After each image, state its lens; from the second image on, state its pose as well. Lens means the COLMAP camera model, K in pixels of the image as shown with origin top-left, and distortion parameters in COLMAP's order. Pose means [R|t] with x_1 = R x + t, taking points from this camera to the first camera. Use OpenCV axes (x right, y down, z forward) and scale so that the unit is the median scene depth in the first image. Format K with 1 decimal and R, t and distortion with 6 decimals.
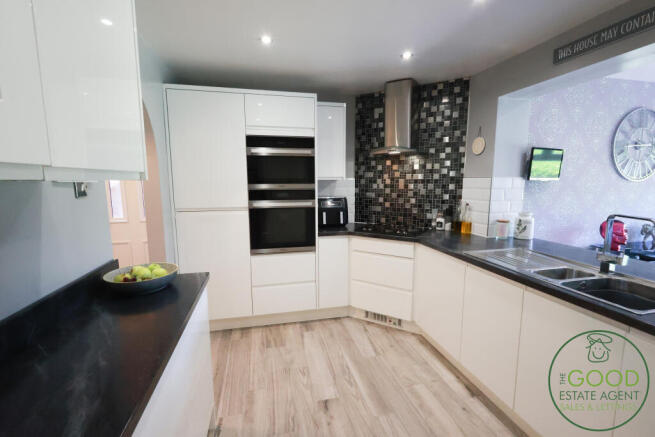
lens RADIAL K [[303.5, 0, 328.8], [0, 303.5, 220.1], [0, 0, 1]] dist [-0.001063, 0.000021]
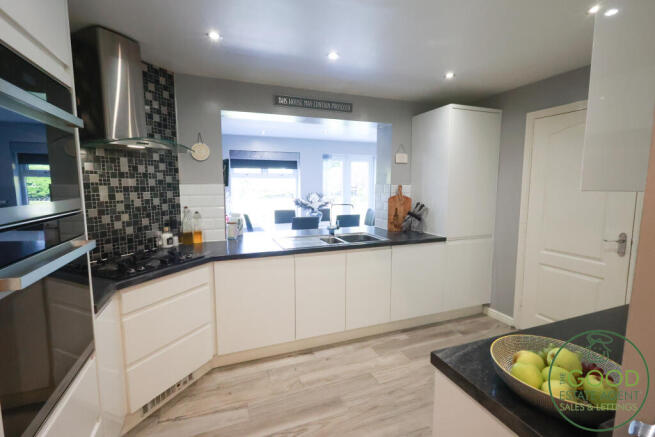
lens RADIAL K [[303.5, 0, 328.0], [0, 303.5, 215.8], [0, 0, 1]] dist [-0.001063, 0.000021]
pose [[-0.143817, -0.104557, 0.984065, -0.502224], [0.130101, 0.983774, 0.123540, -0.098731], [-0.981015, 0.145795, -0.127881, 0.684466]]
